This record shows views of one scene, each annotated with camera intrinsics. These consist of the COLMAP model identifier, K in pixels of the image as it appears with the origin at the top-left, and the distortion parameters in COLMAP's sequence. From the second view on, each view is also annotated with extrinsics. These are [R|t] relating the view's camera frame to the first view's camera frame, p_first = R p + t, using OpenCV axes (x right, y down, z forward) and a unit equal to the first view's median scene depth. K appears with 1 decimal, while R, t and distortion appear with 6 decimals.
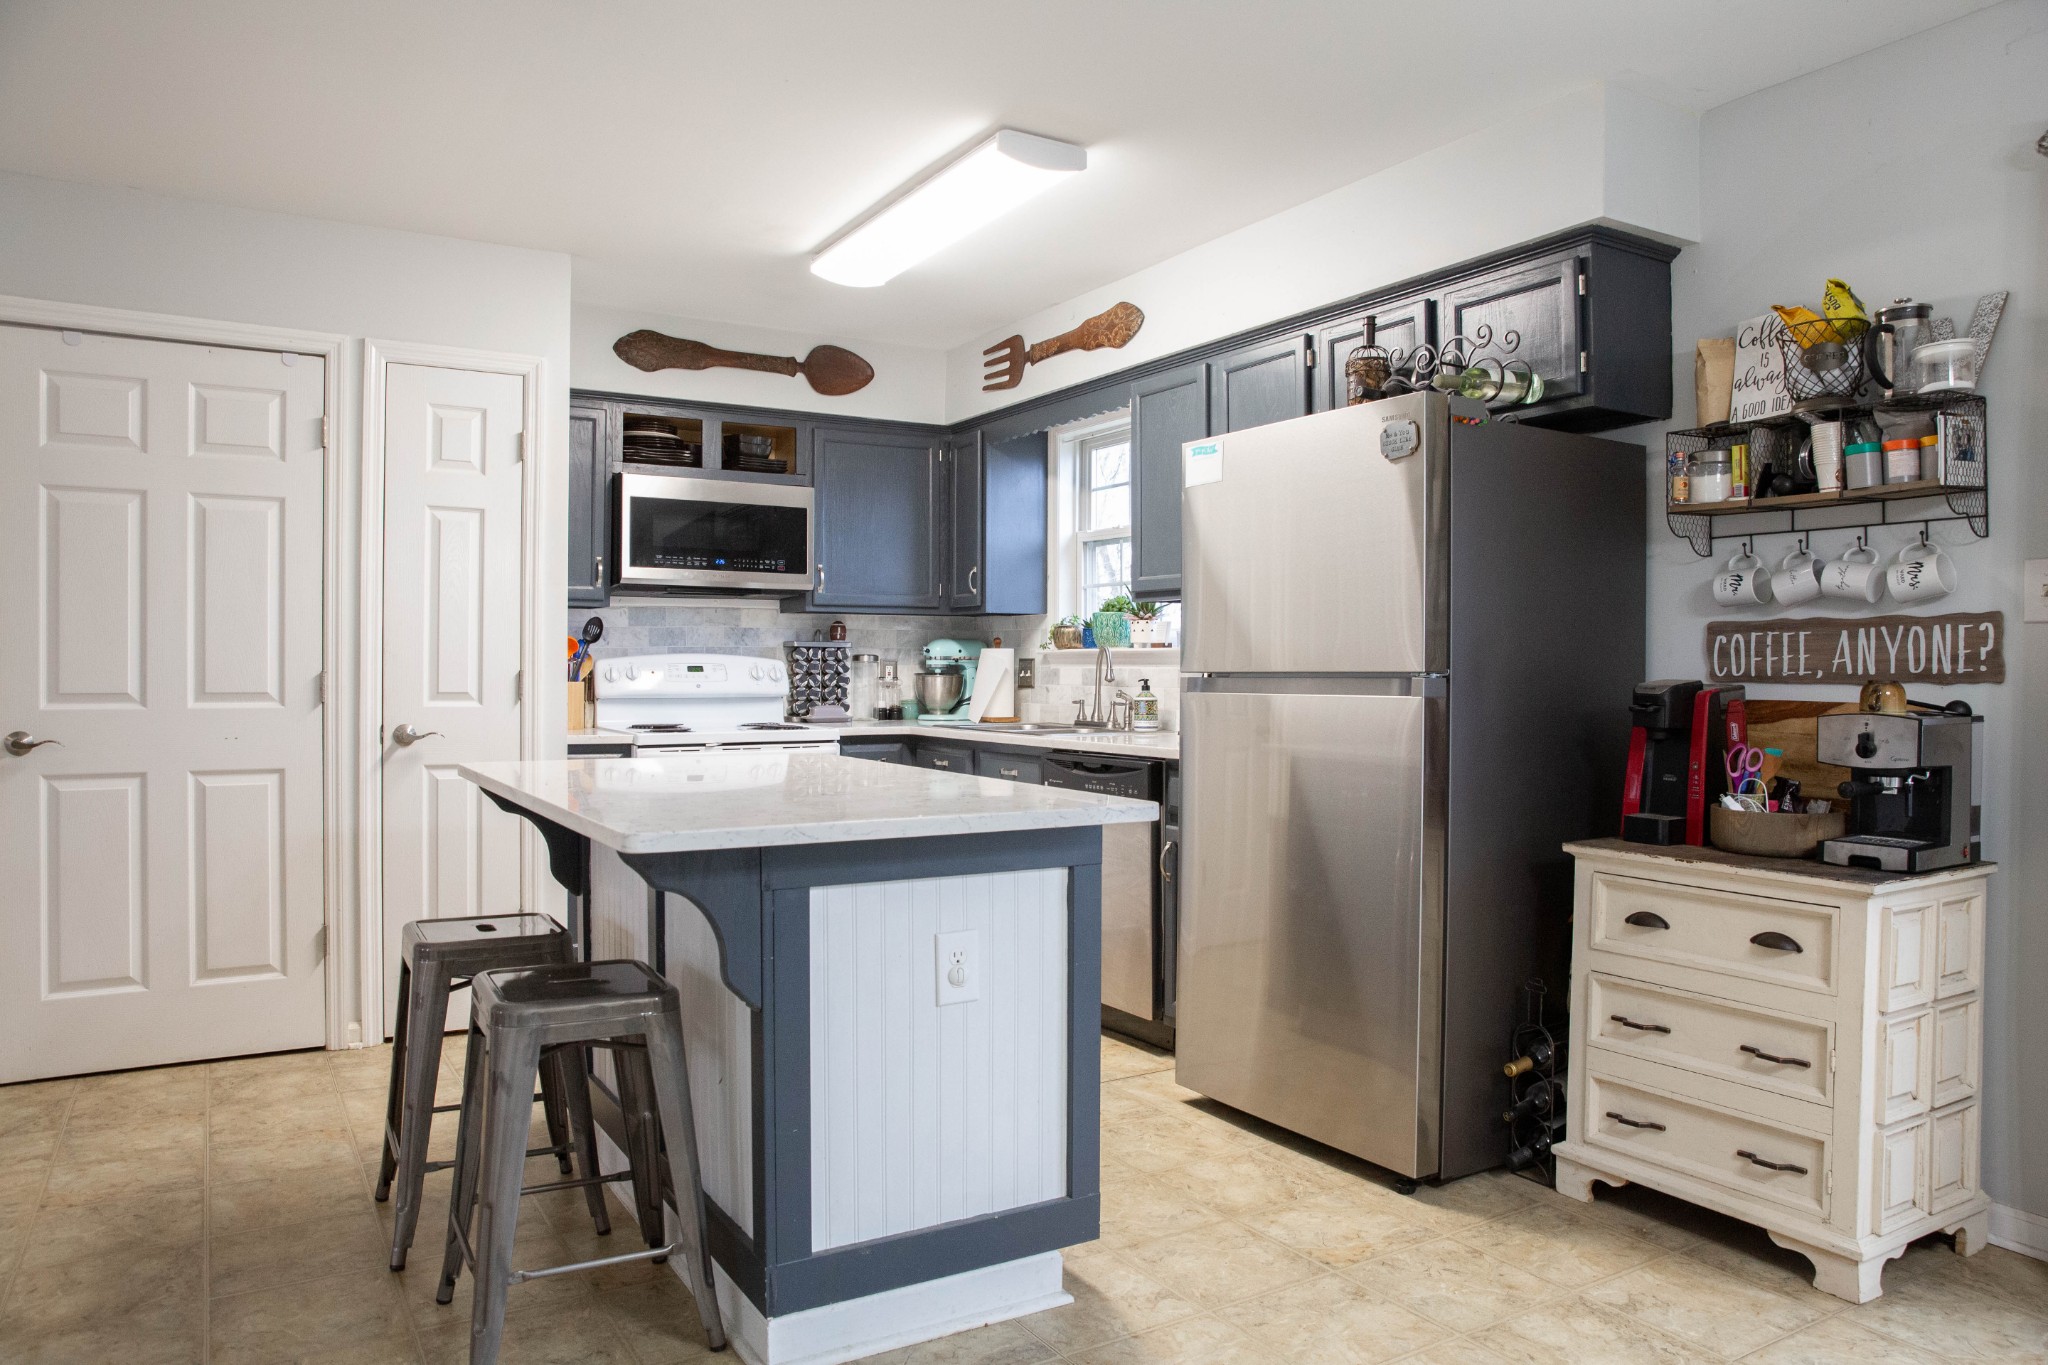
lens RADIAL K [[1390.7, 0, 1021.2], [0, 1390.7, 691.0], [0, 0, 1]] dist [-0.088901, 0.052892]
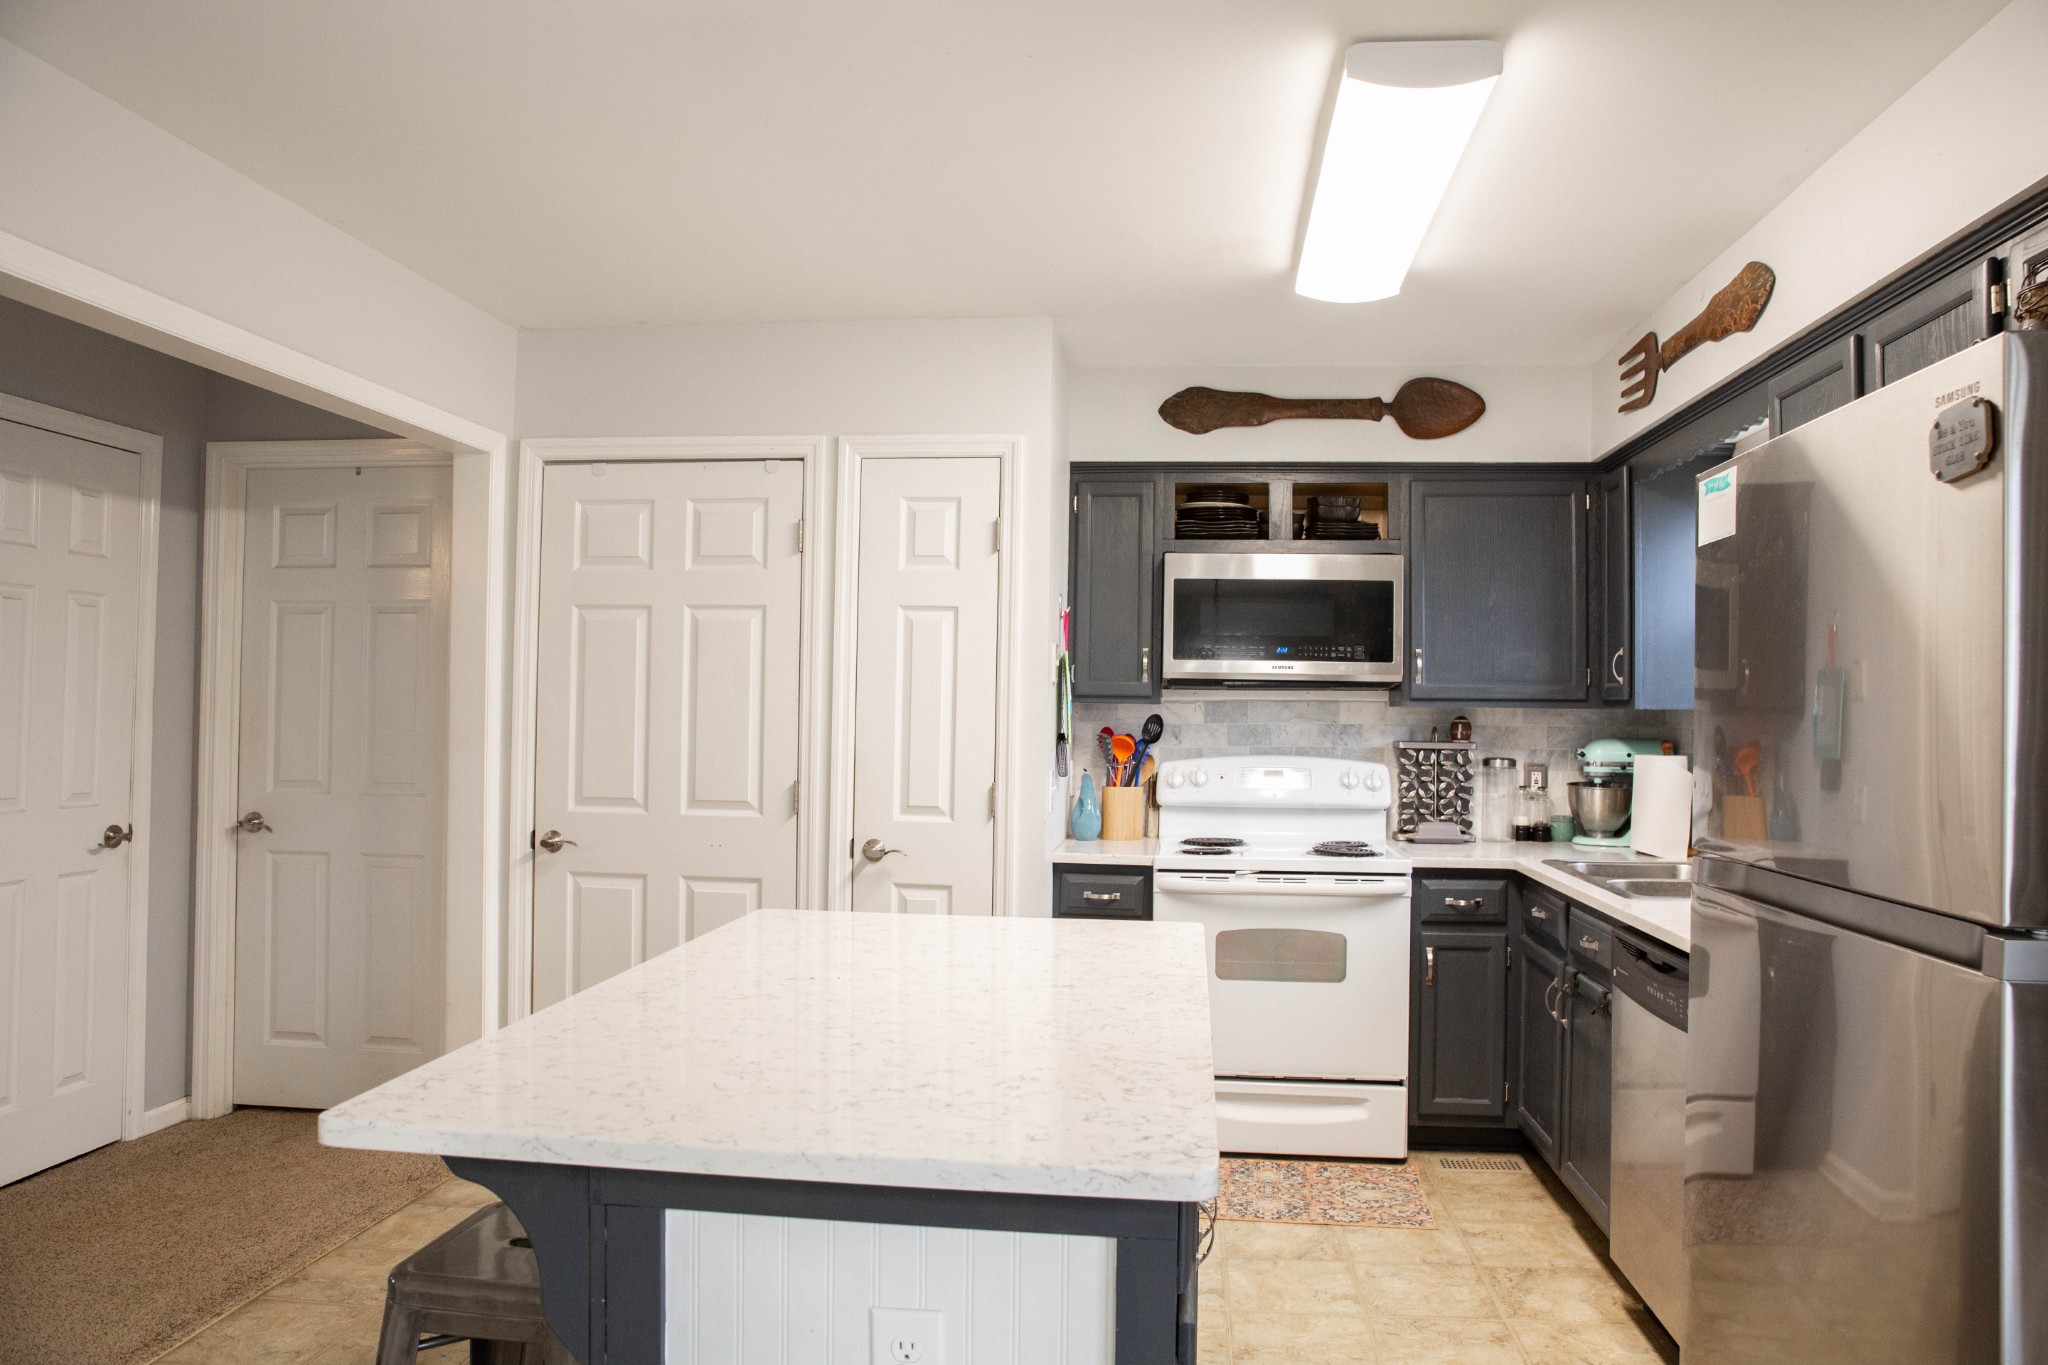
lens RADIAL K [[1390.7, 0, 1028.4], [0, 1390.7, 687.3], [0, 0, 1]] dist [-0.088901, 0.052892]
pose [[0.796808, -0.004106, -0.604219, 0.168169], [-0.019386, 0.999288, -0.032355, -0.040546], [0.603922, 0.037494, 0.796161, 0.236632]]
